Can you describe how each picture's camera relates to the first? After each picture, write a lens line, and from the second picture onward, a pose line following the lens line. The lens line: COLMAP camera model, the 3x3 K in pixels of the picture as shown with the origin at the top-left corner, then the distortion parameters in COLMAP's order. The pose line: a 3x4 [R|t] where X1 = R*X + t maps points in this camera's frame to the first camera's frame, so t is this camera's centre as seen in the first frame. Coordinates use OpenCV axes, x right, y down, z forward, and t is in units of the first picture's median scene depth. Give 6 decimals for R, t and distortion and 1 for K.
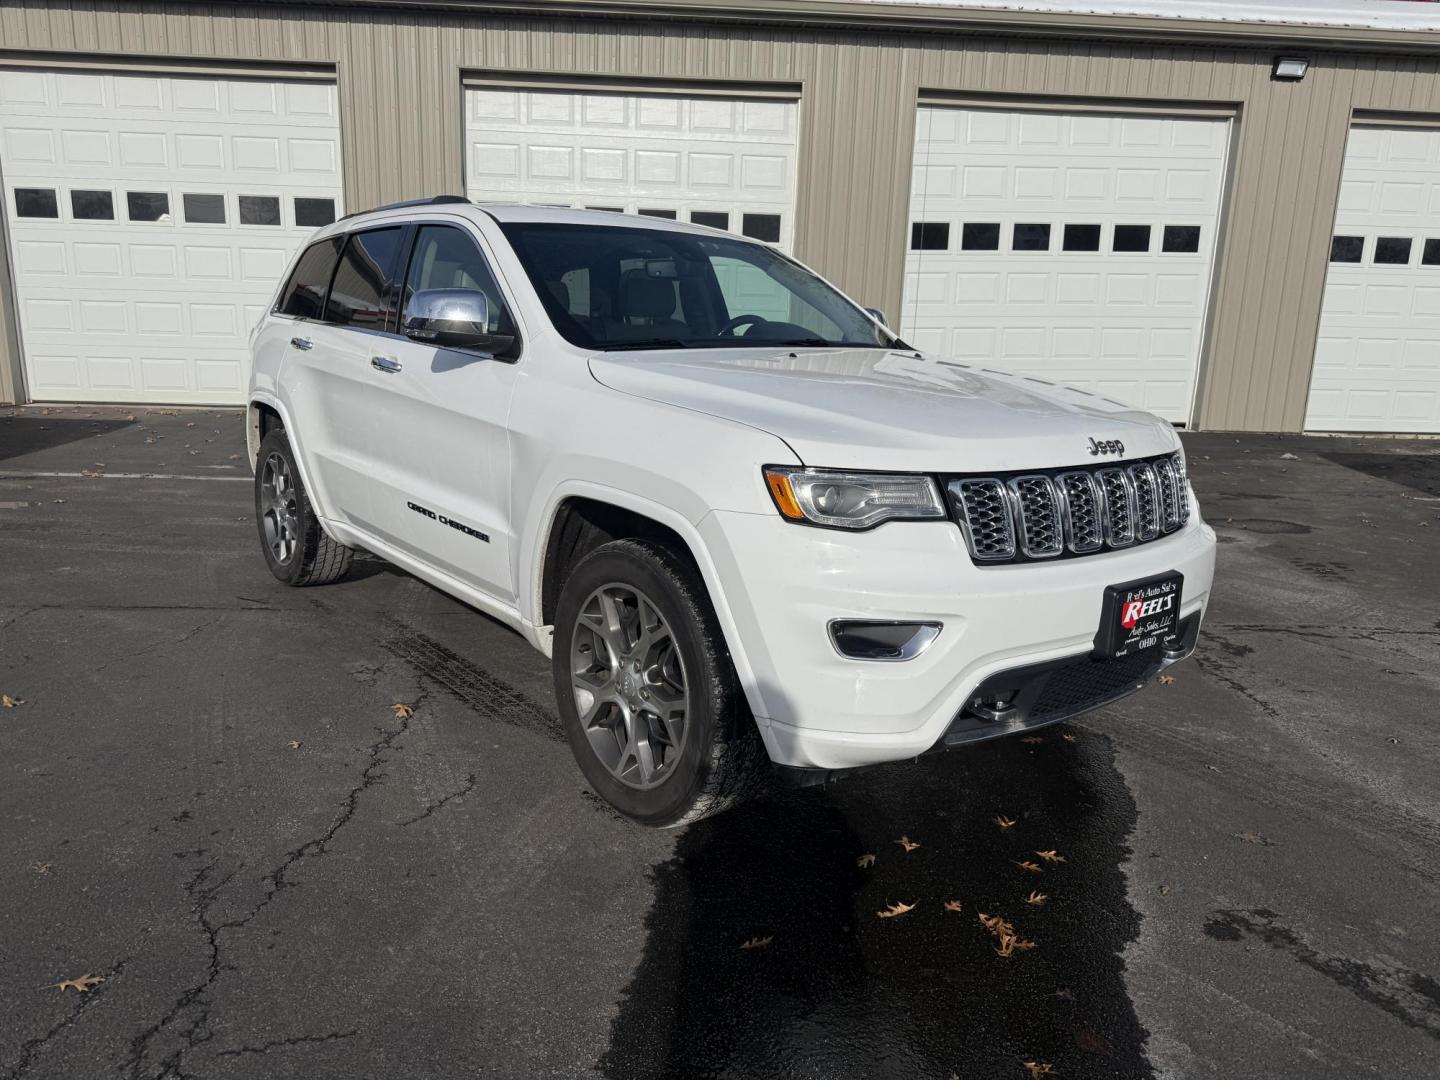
lens RADIAL K [[1037.3, 0, 702.1], [0, 1037.3, 533.8], [0, 0, 1]] dist [-0.004054, -0.001881]
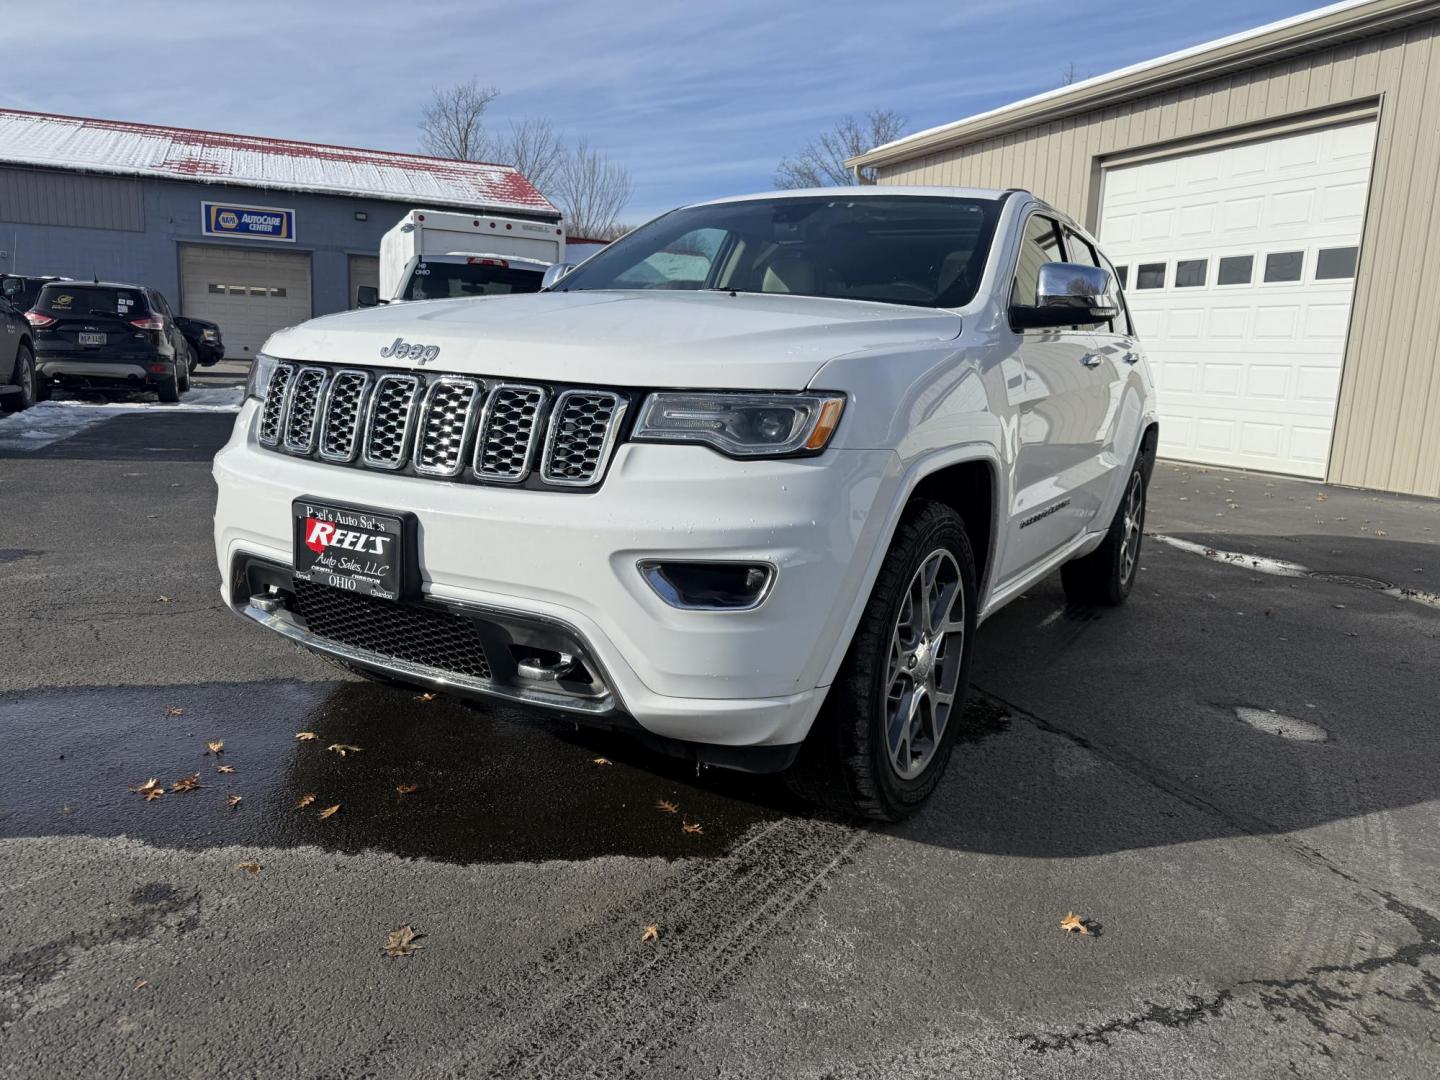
lens RADIAL K [[1005.6, 0, 708.5], [0, 1005.6, 539.1], [0, 0, 1]] dist [0.028088, -0.042486]
pose [[0.352630, 0.150920, -0.923512, 0.659737], [-0.234128, 0.969749, 0.069077, -0.026060], [0.906000, 0.191862, 0.377298, 0.503166]]
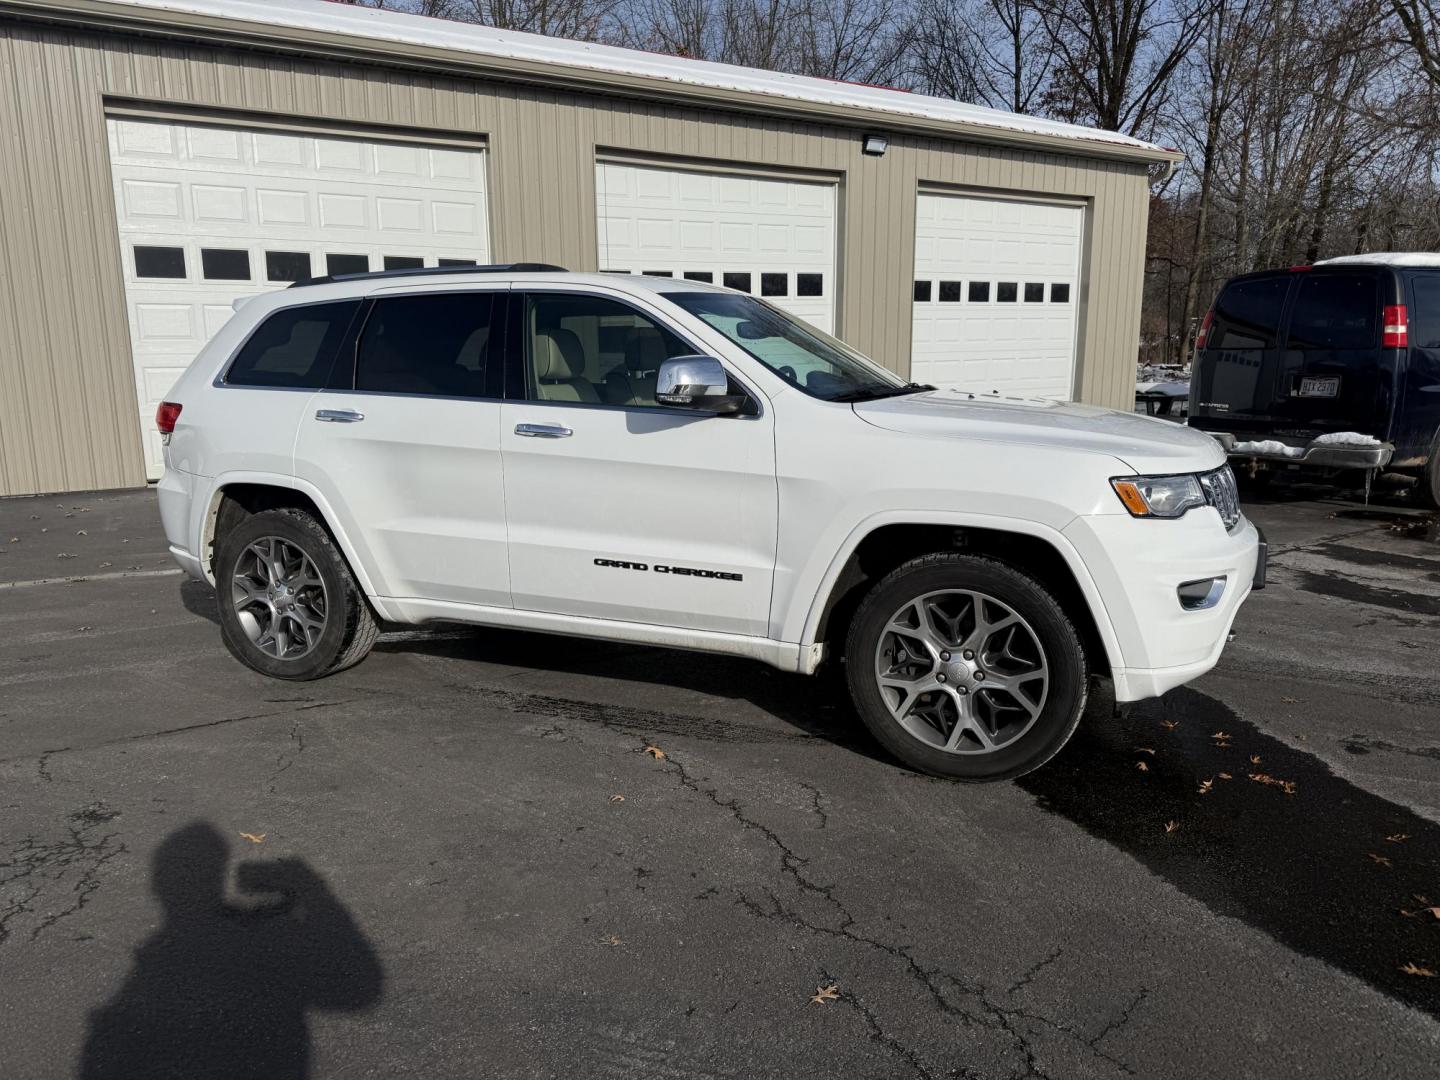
lens RADIAL K [[1030.9, 0, 725.4], [0, 1030.9, 541.9], [0, 0, 1]] dist [0.056053, -0.079023]
pose [[0.882087, -0.119820, 0.455593, -0.480840], [0.131755, 0.991266, 0.005608, -0.027414], [-0.452286, 0.055080, 0.890170, 0.013023]]
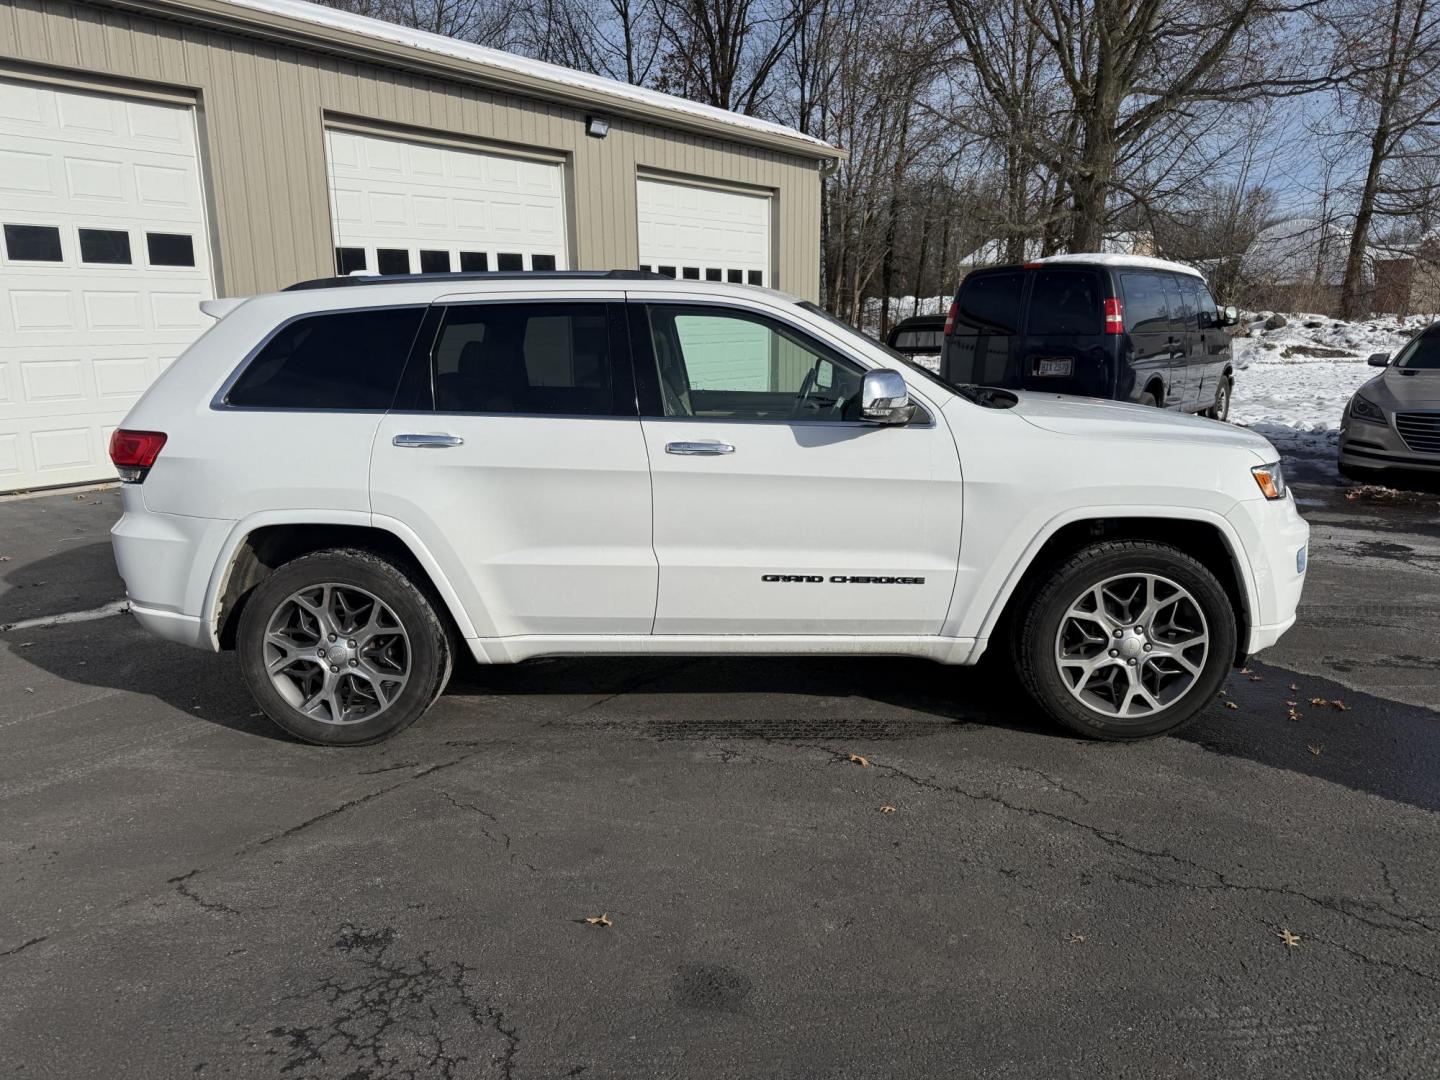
lens RADIAL K [[1030.9, 0, 725.4], [0, 1030.9, 541.9], [0, 0, 1]] dist [0.056053, -0.079023]
pose [[0.638253, -0.196849, 0.744234, -0.801124], [0.193395, 0.976751, 0.092494, -0.124868], [-0.745138, 0.084897, 0.661484, 0.263070]]
